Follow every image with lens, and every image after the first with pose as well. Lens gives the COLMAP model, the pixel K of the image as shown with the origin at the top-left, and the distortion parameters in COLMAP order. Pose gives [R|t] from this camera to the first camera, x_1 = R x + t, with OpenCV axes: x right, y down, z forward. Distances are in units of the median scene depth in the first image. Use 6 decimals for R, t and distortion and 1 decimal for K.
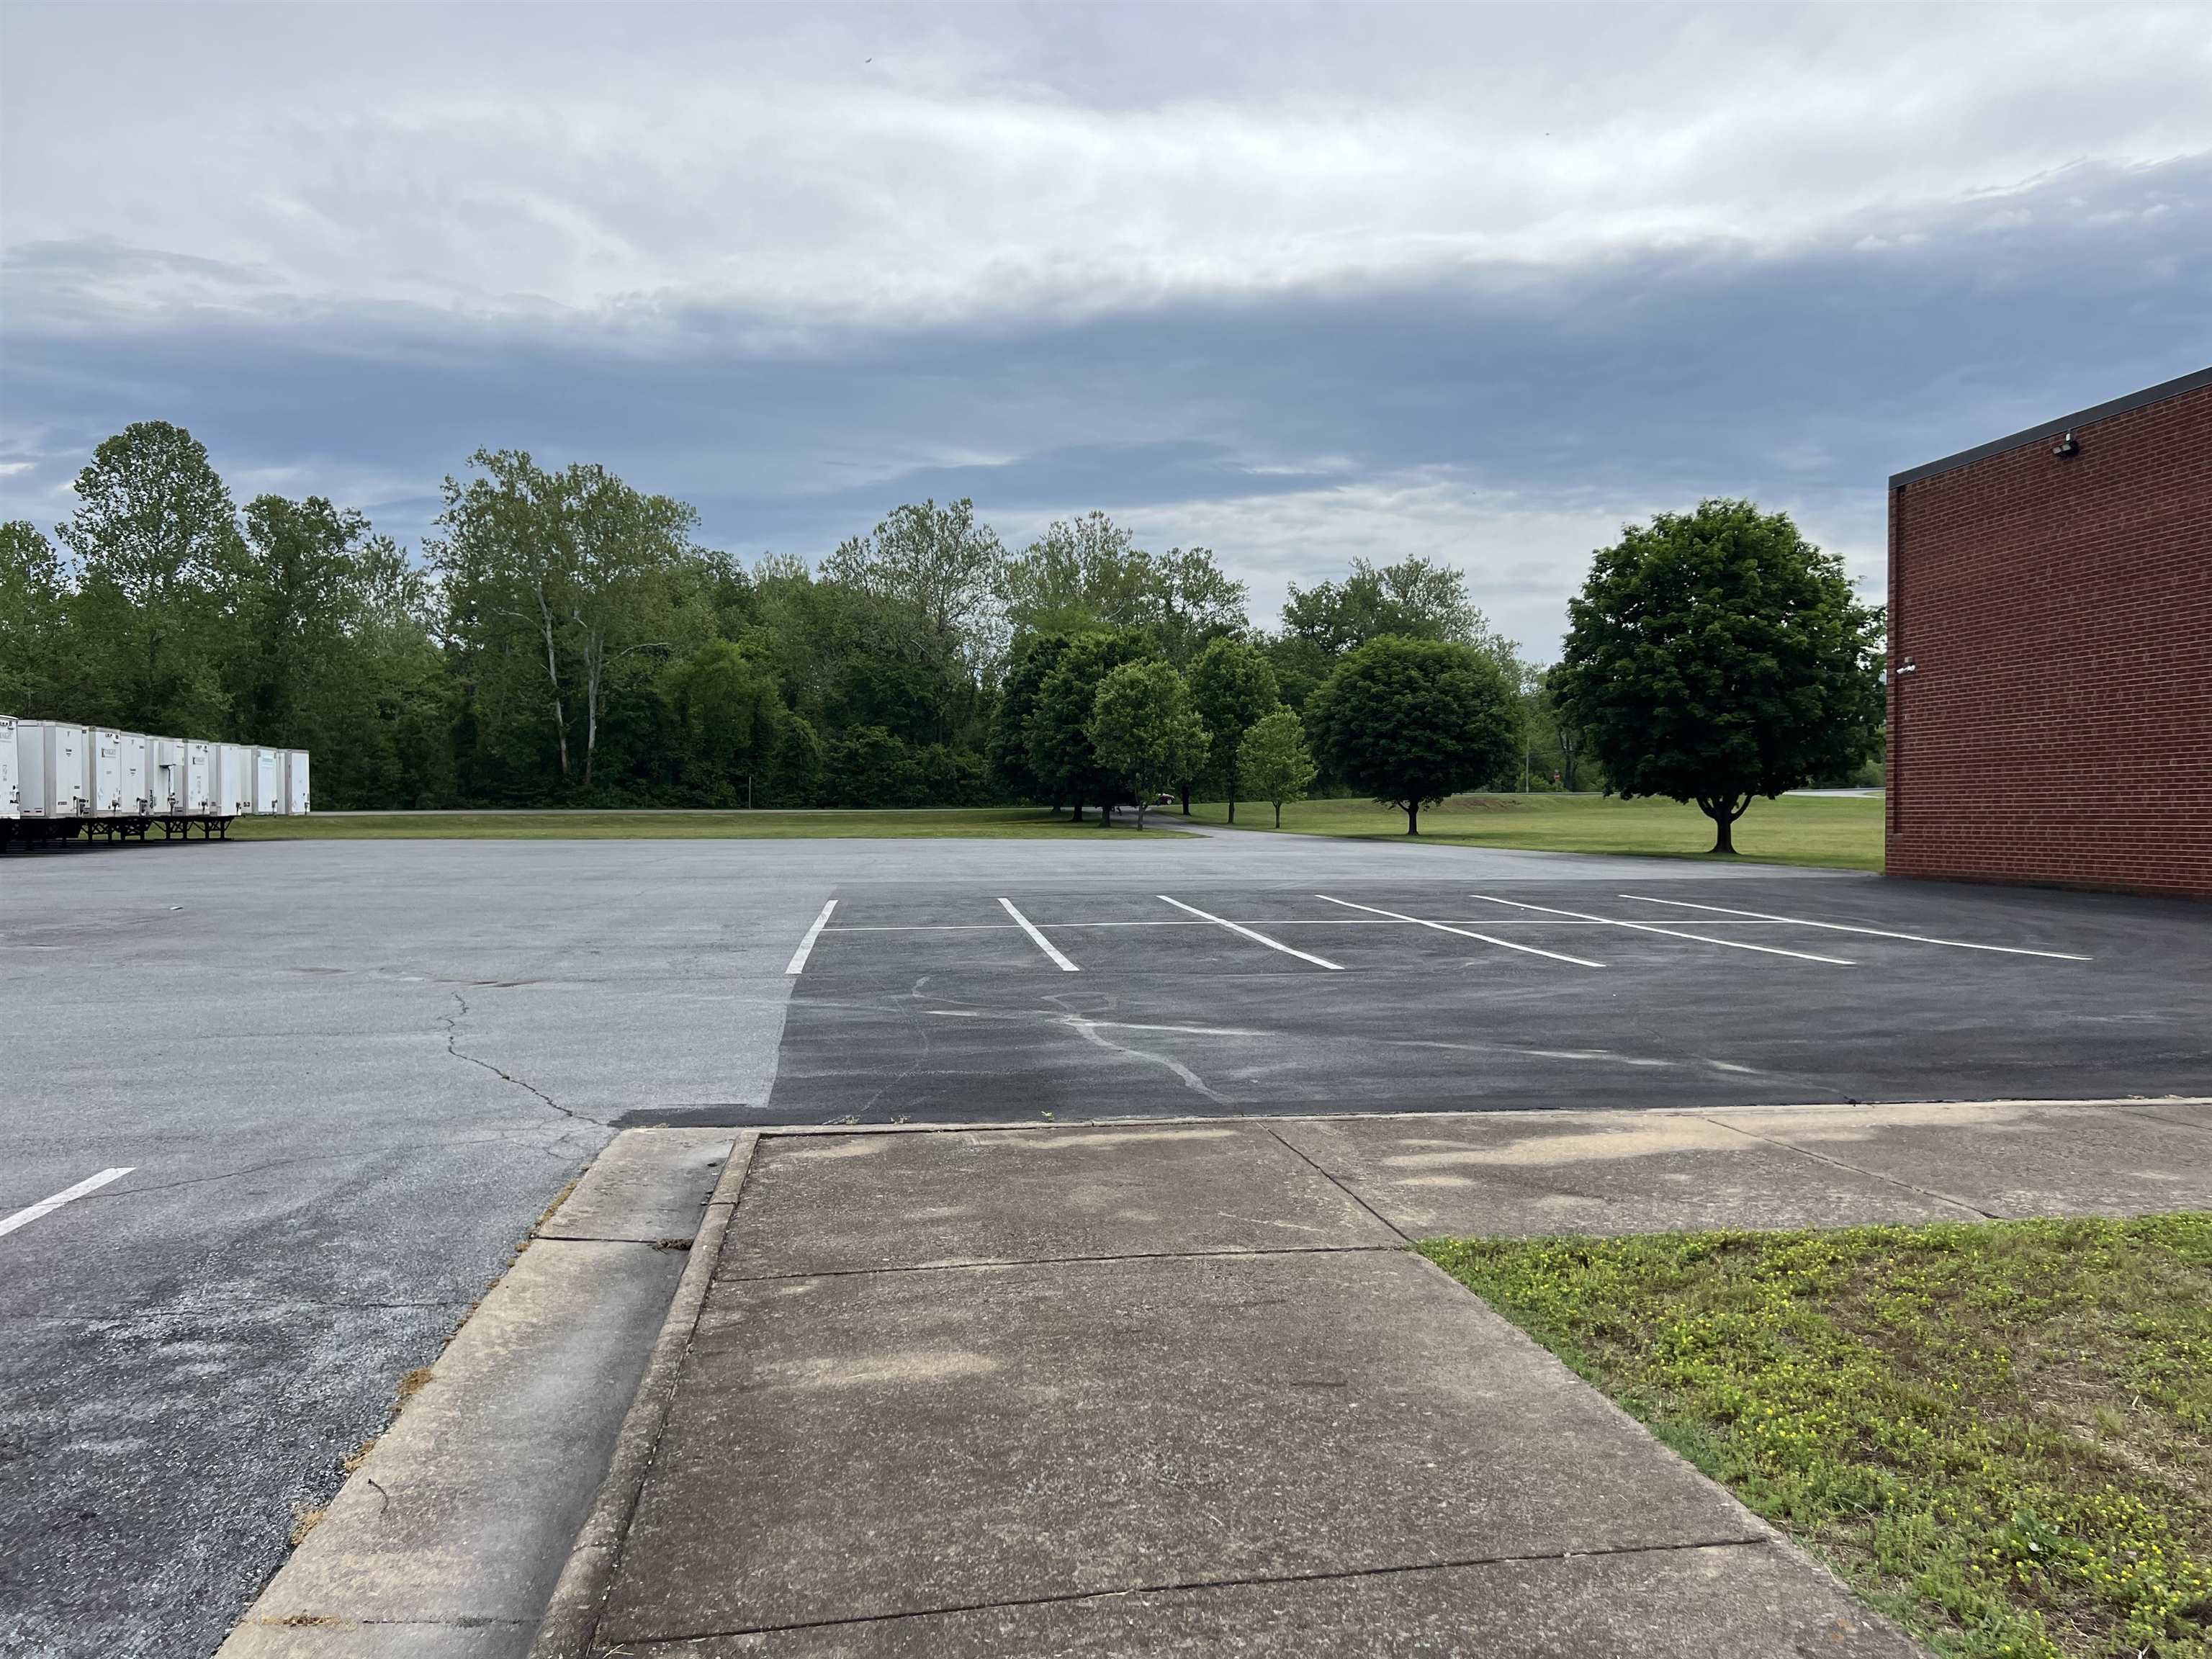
lens RADIAL K [[1616.4, 0, 1085.4], [0, 1616.4, 834.3], [0, 0, 1]] dist [0.096106, -0.128328]
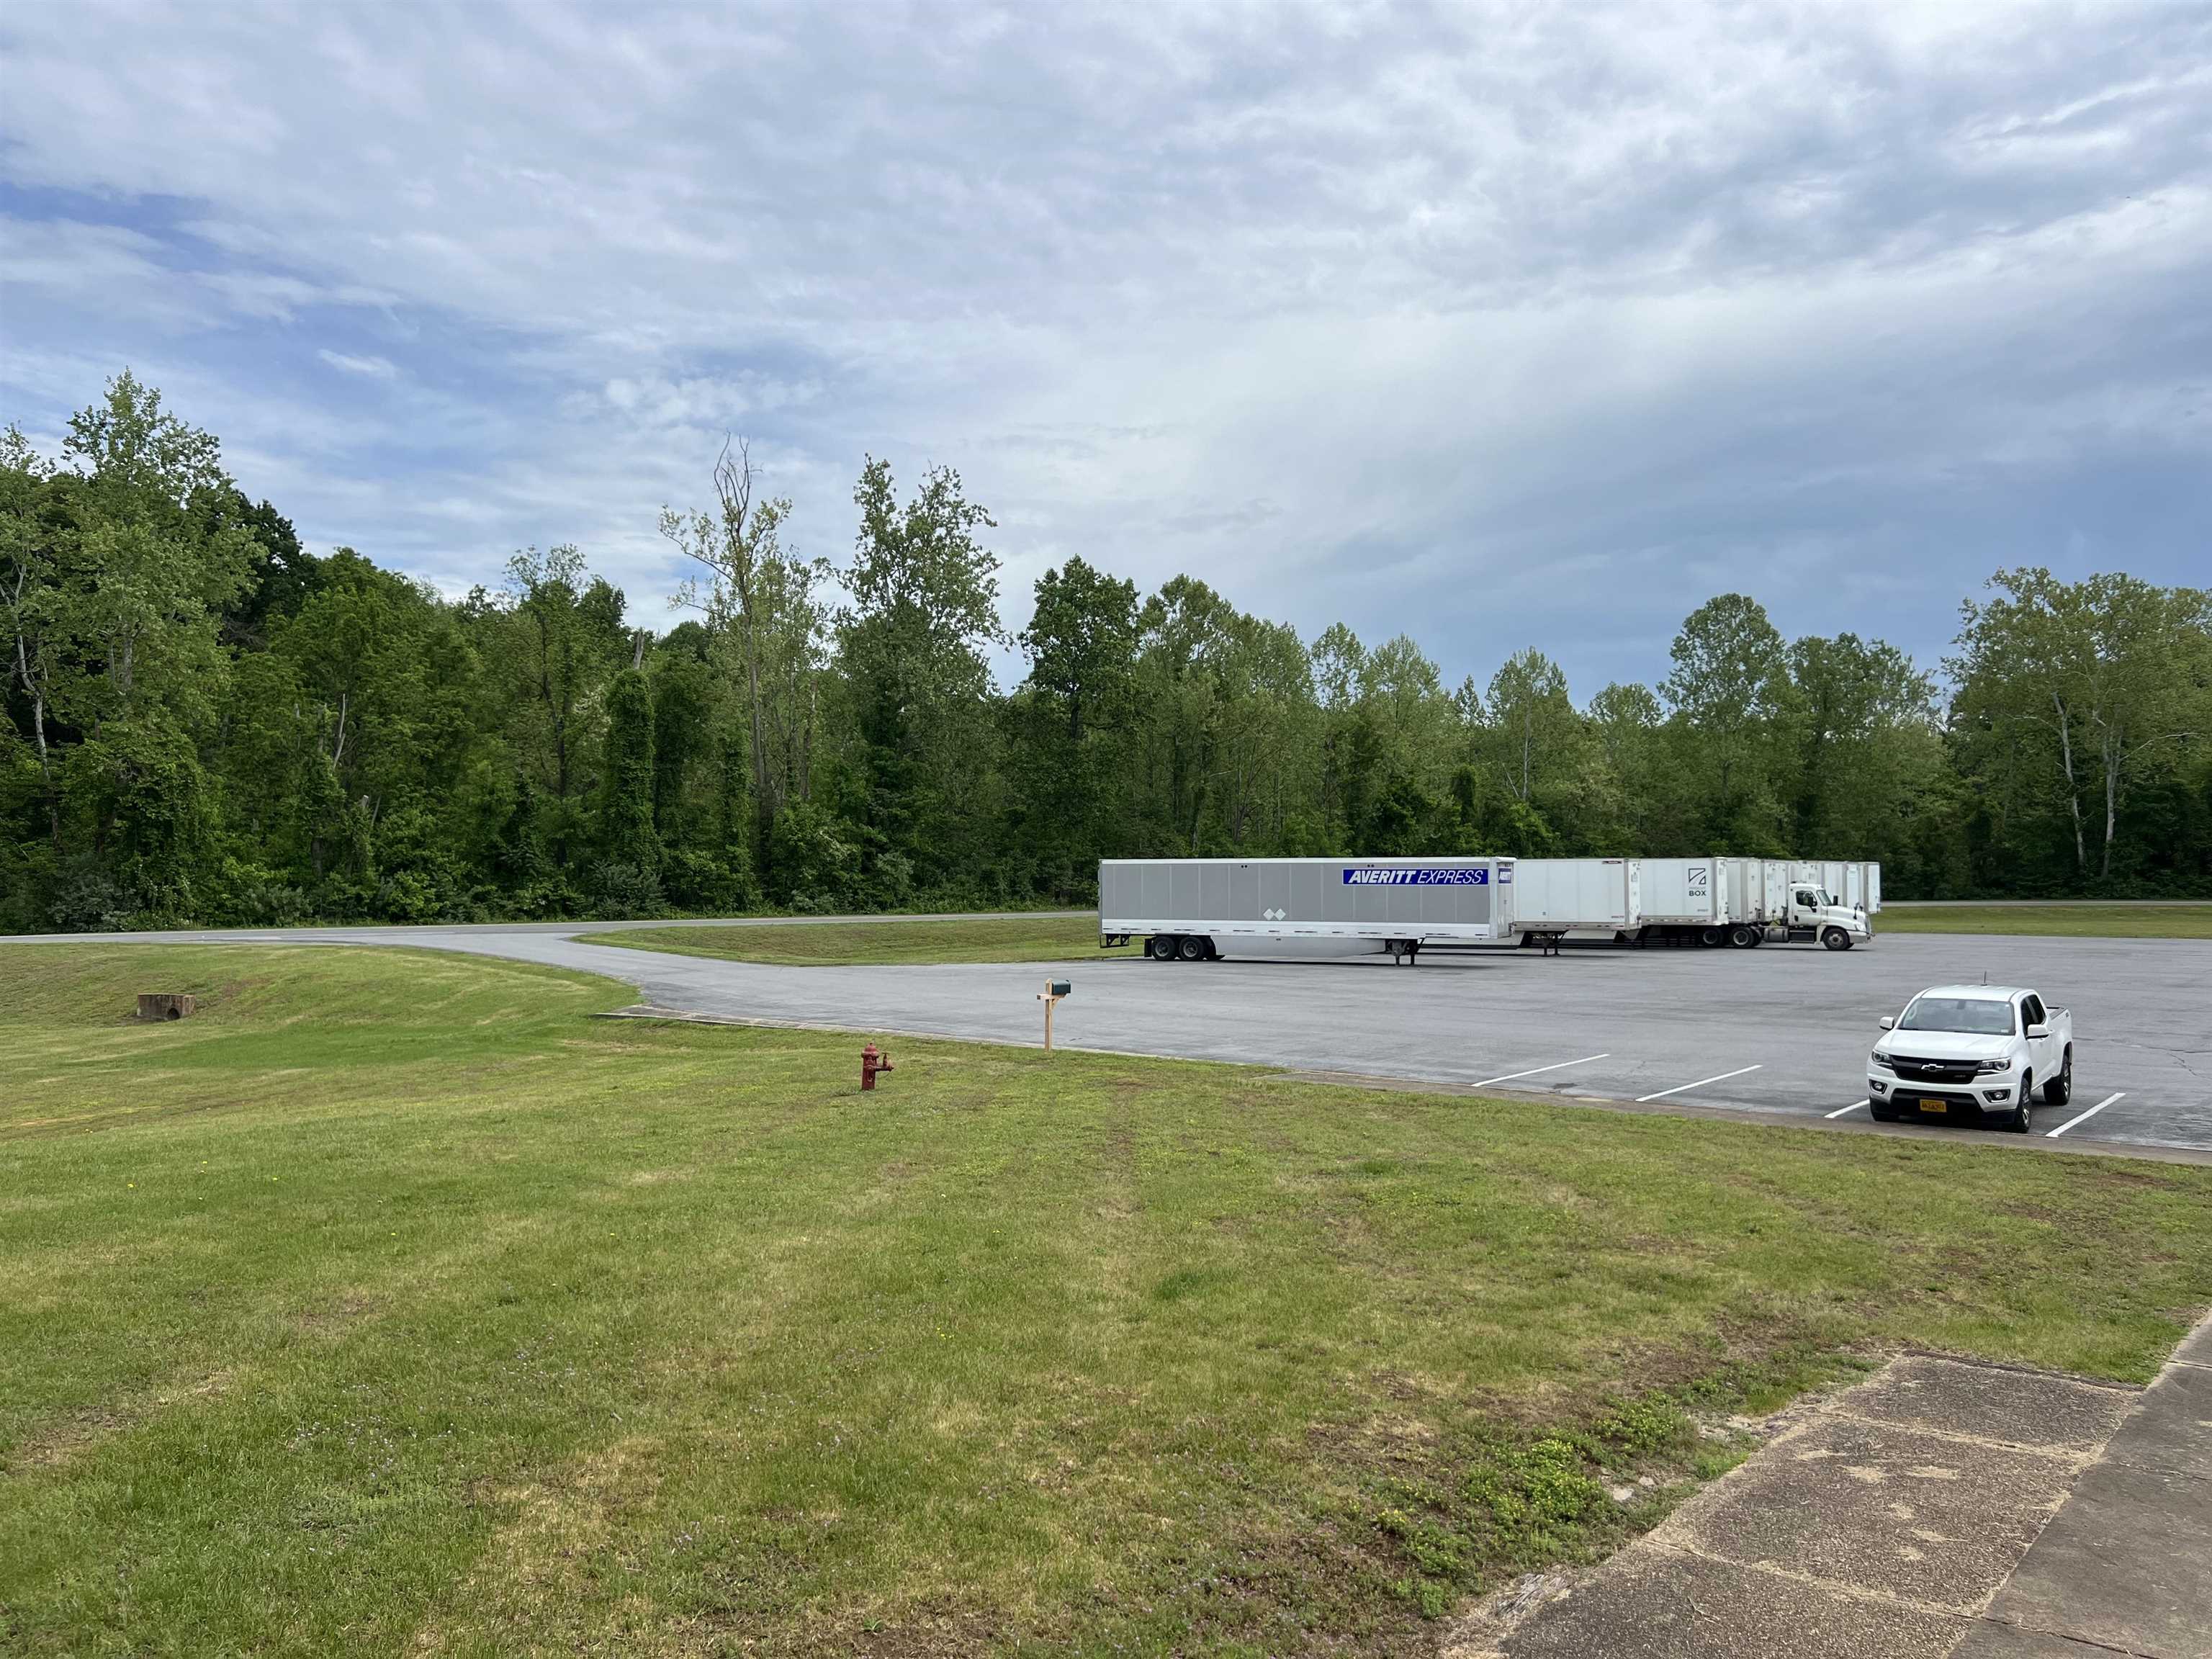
lens RADIAL K [[1647.9, 0, 1033.6], [0, 1647.9, 857.5], [0, 0, 1]] dist [-0.006938, -0.012772]
pose [[0.657275, -0.008926, -0.753598, 0.033456], [-0.010199, 0.999733, -0.020736, -0.013271], [0.753582, 0.021315, 0.657008, -0.203414]]
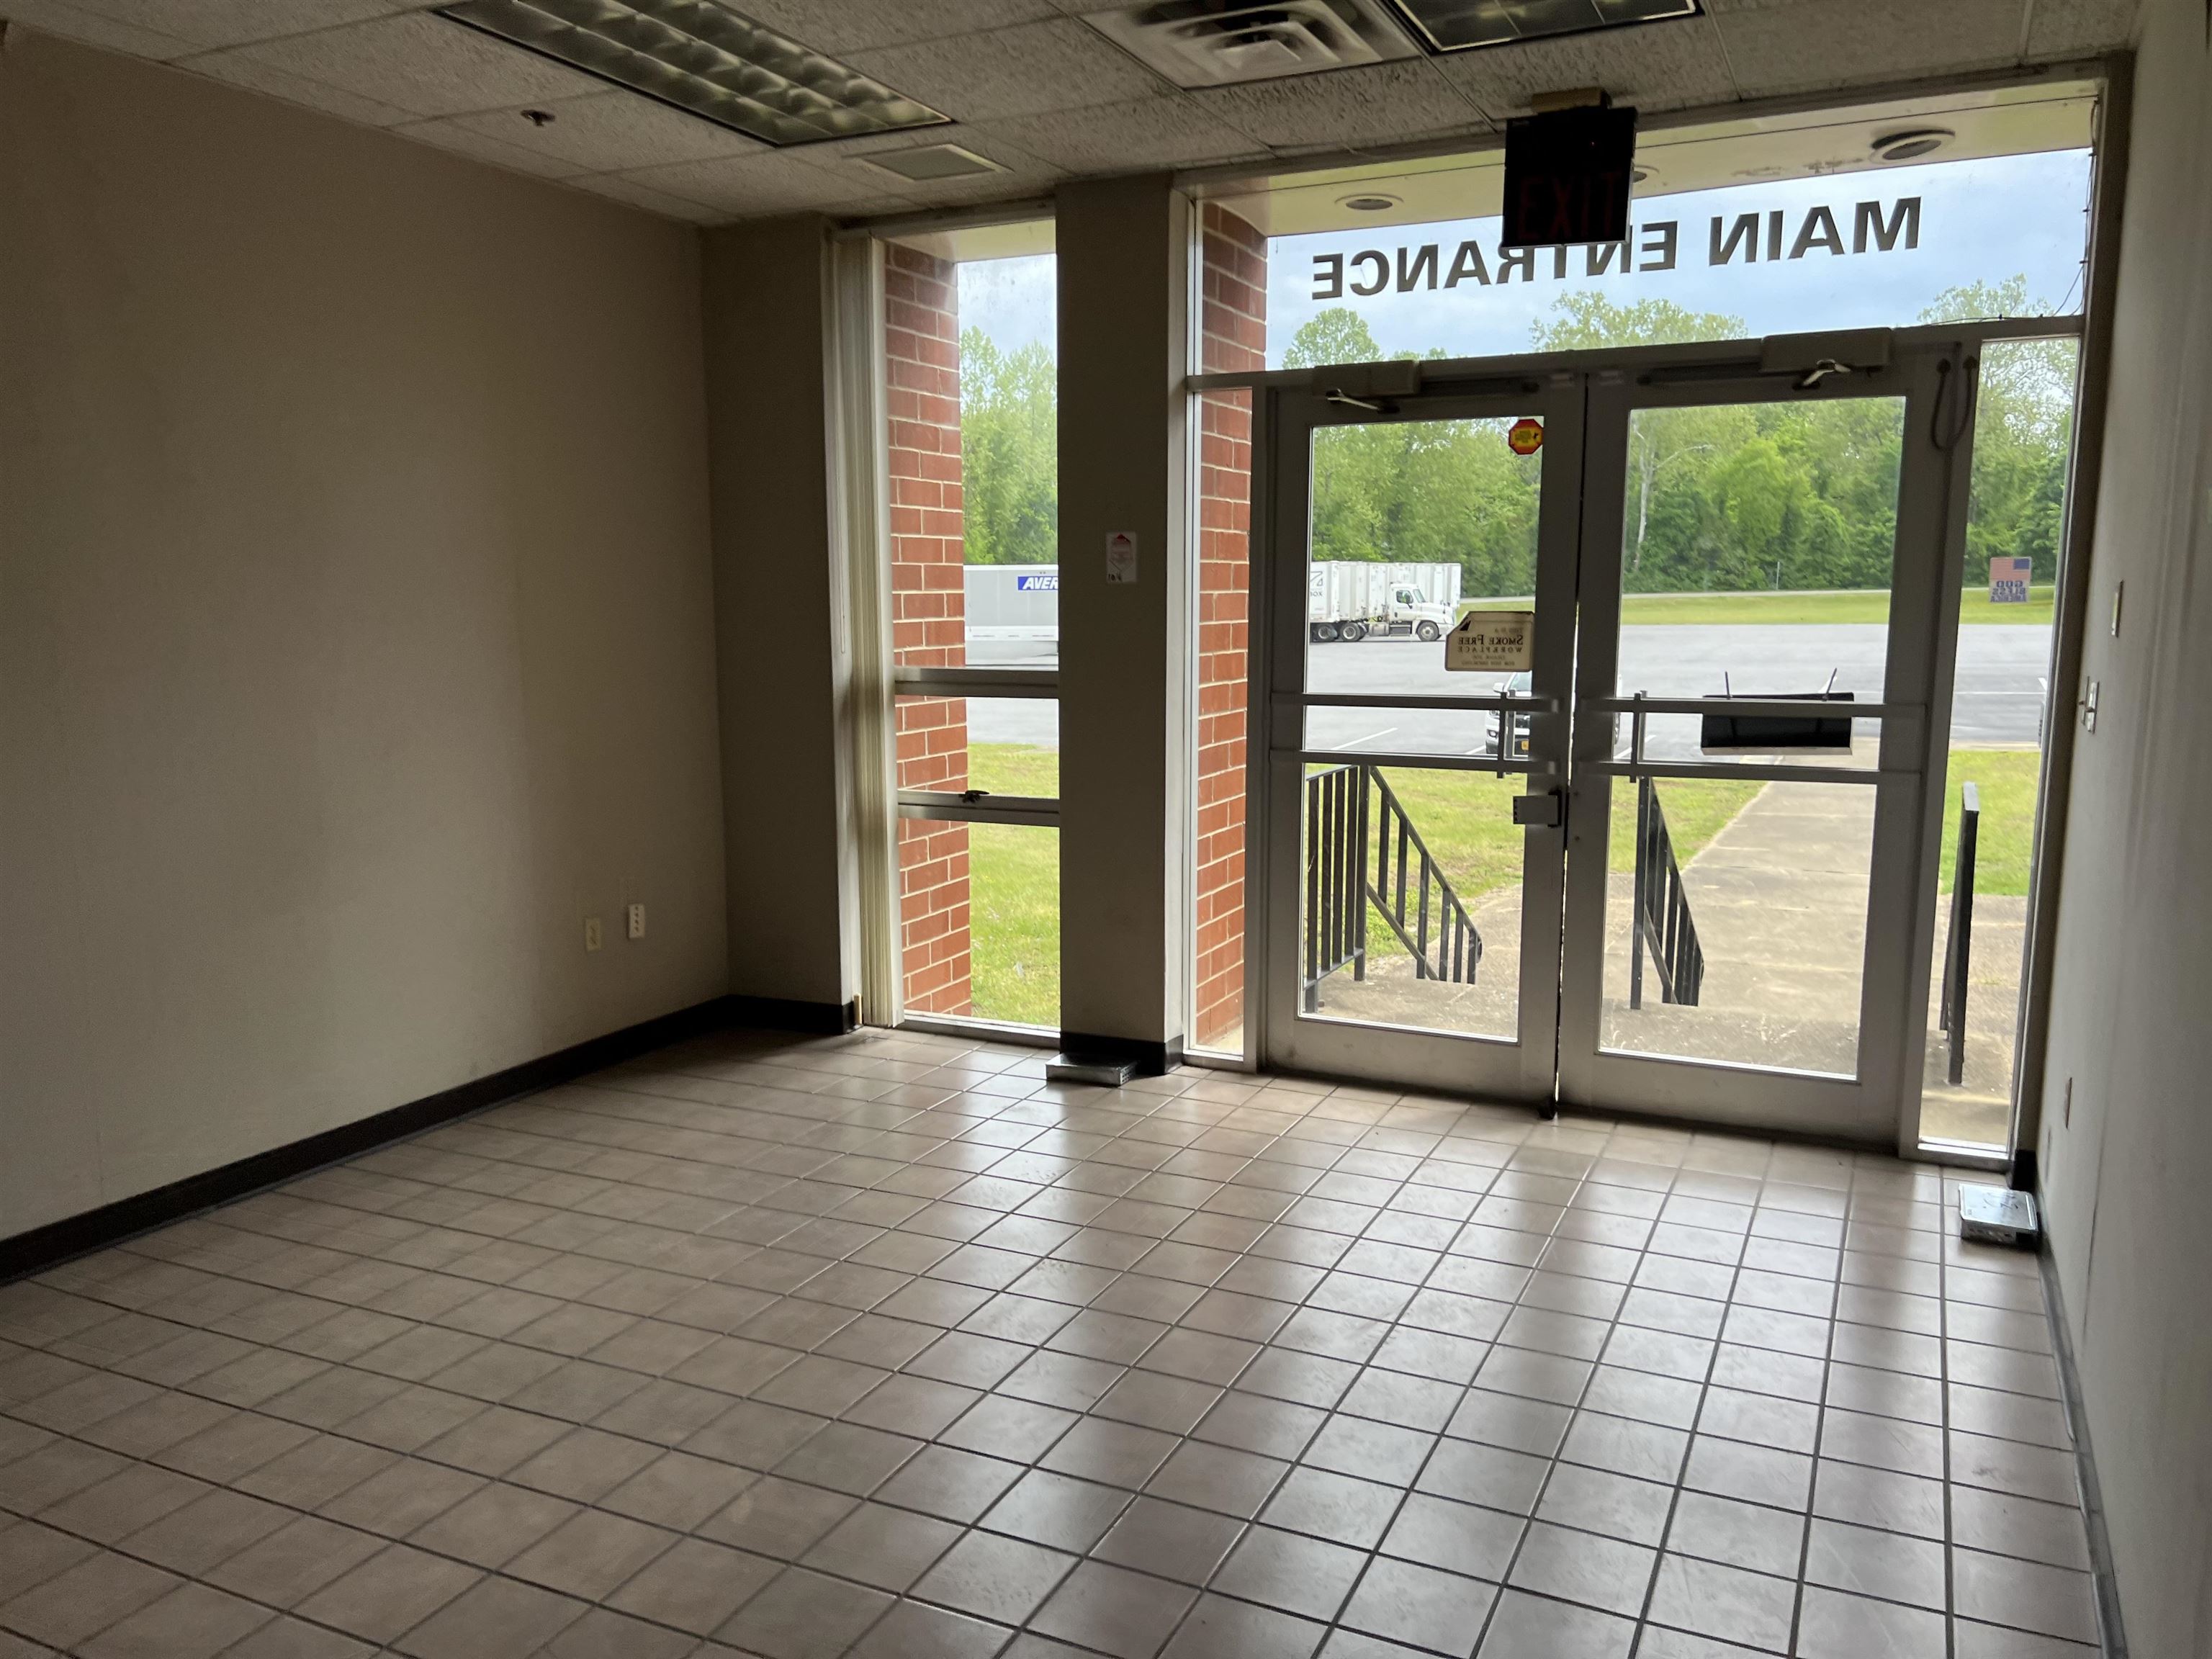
lens RADIAL K [[1646.5, 0, 1115.9], [0, 1646.5, 844.4], [0, 0, 1]] dist [0.108622, -0.224624]
pose [[0.840696, 0.074515, -0.536356, 0.044504], [0.005280, 0.989312, 0.145718, -0.012621], [0.541481, -0.125337, 0.831317, -0.252397]]
